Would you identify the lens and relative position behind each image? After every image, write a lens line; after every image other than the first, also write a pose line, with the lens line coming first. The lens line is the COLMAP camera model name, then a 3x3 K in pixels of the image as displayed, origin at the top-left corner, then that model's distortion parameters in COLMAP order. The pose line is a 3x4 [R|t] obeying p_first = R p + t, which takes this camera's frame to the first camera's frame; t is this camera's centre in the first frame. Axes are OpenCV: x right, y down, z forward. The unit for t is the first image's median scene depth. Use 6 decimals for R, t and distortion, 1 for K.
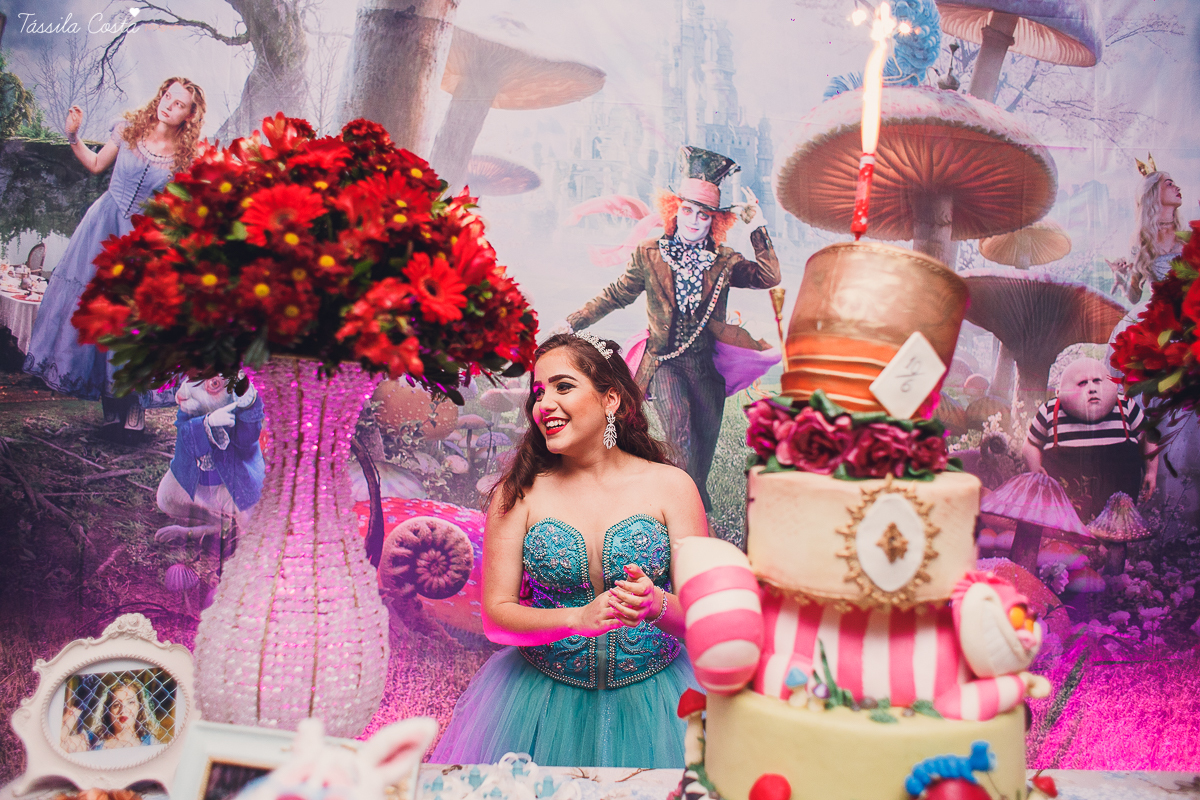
lens RADIAL K [[966.1, 0, 600.0], [0, 966.1, 398.8], [0, 0, 1]] dist [-0.096189, 0.120603]
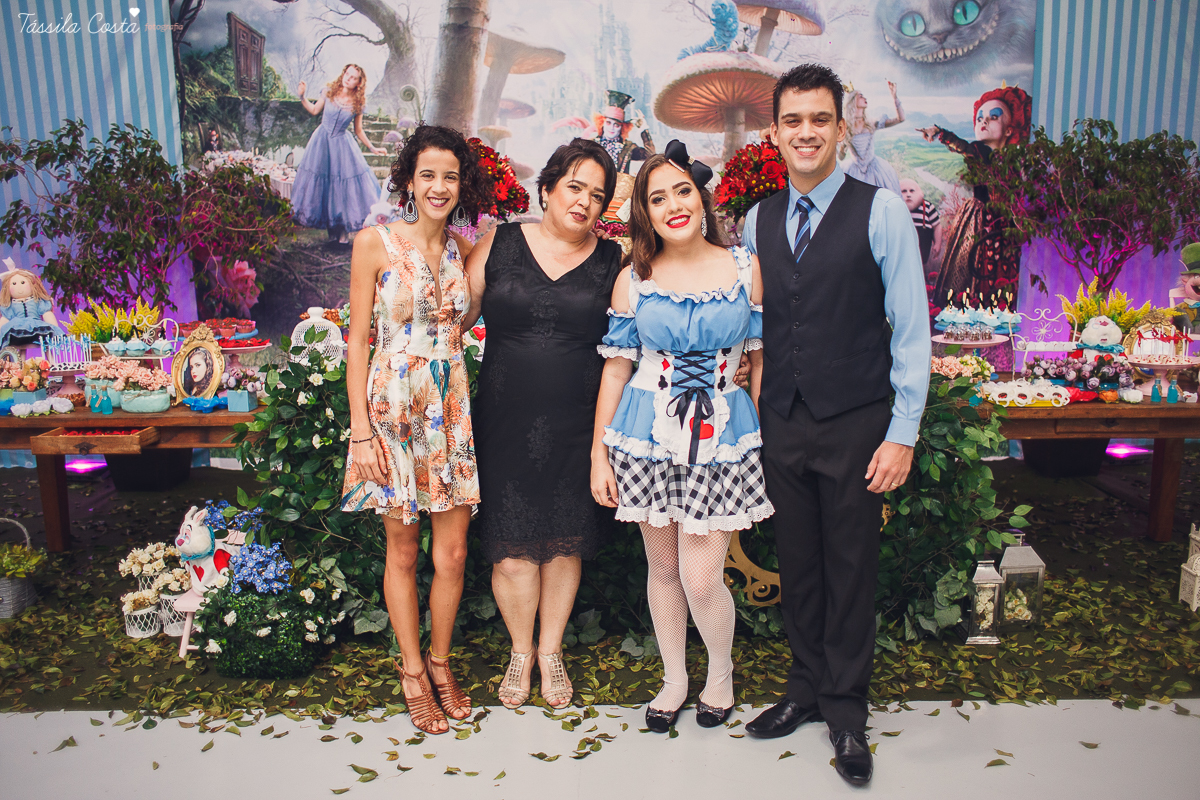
lens RADIAL K [[966.1, 0, 597.8], [0, 966.1, 405.3], [0, 0, 1]] dist [-0.096189, 0.120603]
pose [[0.998932, -0.028469, -0.036381, 0.123836], [0.034885, 0.981148, 0.190081, 0.002326], [0.030284, -0.191147, 0.981094, -1.085967]]
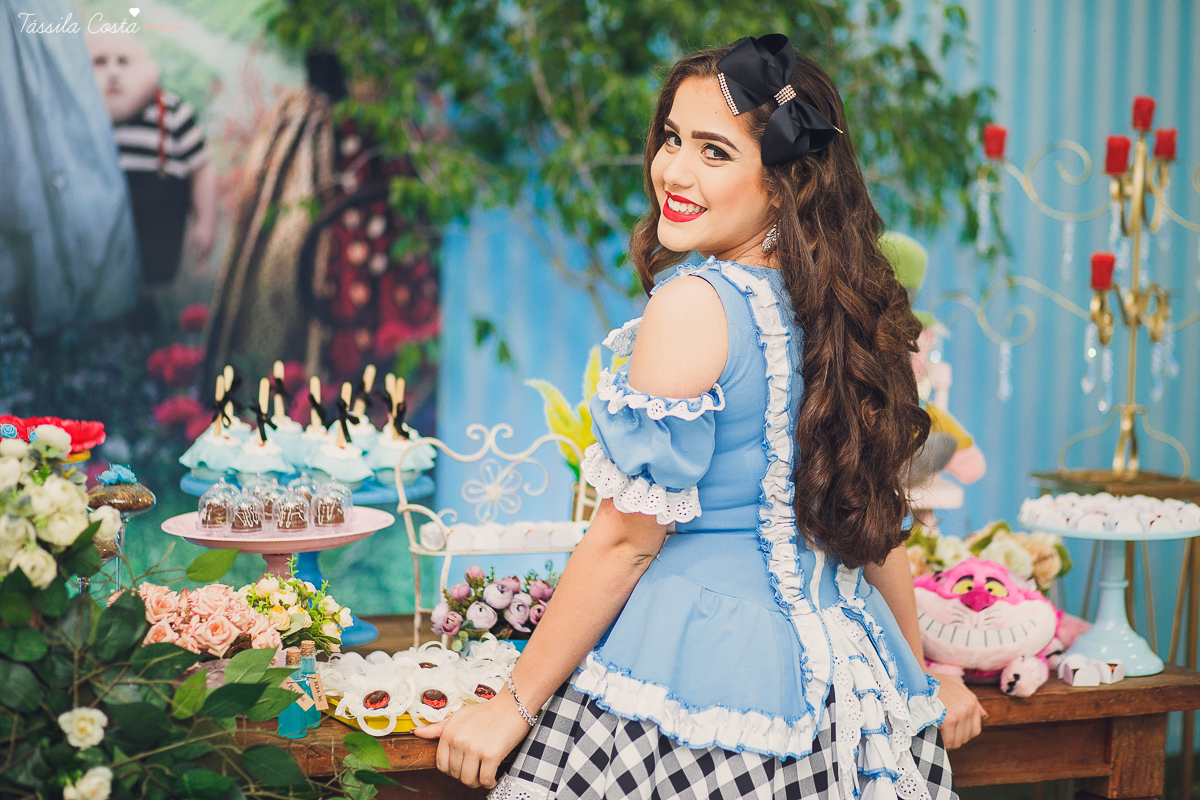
lens RADIAL K [[2934.2, 0, 603.9], [0, 2934.2, 409.5], [0, 0, 1]] dist [-0.070560, 0.000000]
pose [[0.912880, -0.041436, 0.406120, 0.201034], [-0.000406, 0.994743, 0.102405, -0.003591], [-0.408228, -0.093648, 0.908064, -0.992117]]
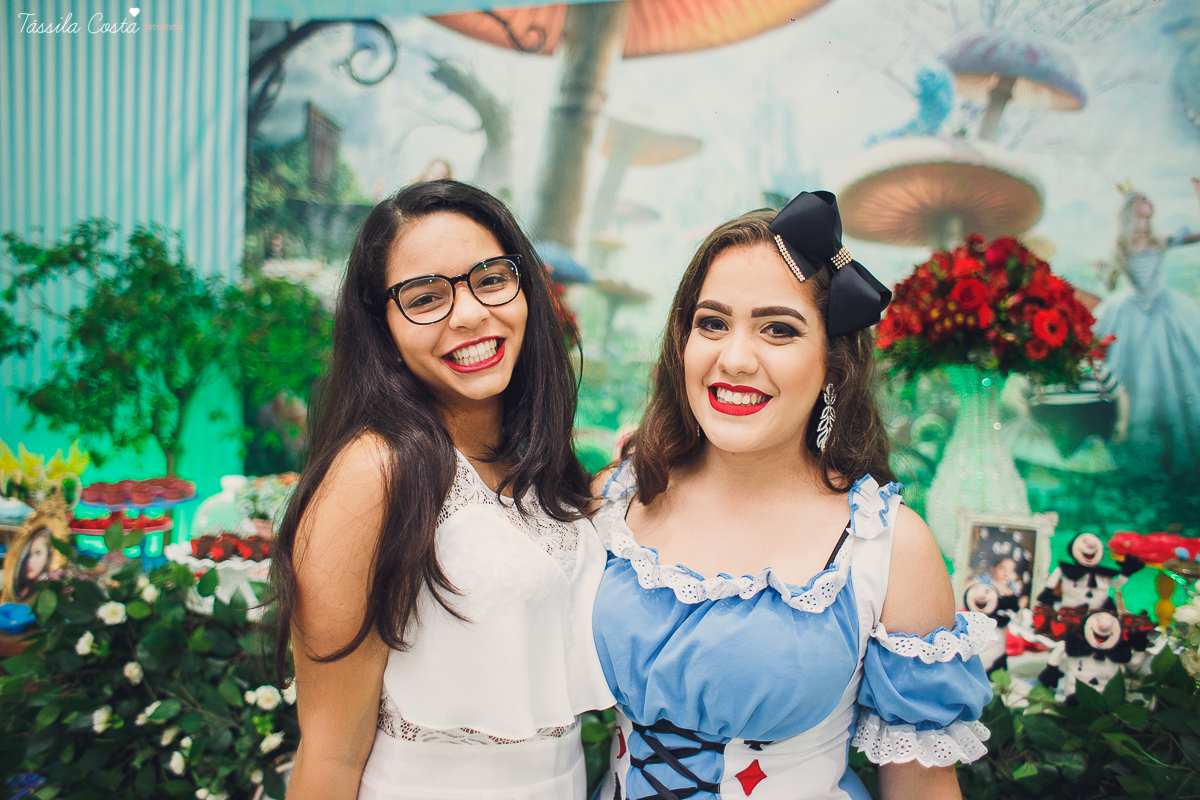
lens RADIAL K [[966.1, 0, 597.8], [0, 966.1, 405.7], [0, 0, 1]] dist [-0.096189, 0.120603]
pose [[0.959625, 0.020552, -0.280530, 0.266582], [-0.007650, 0.998865, 0.047012, -0.002130], [0.281178, -0.042968, 0.958693, -0.475653]]
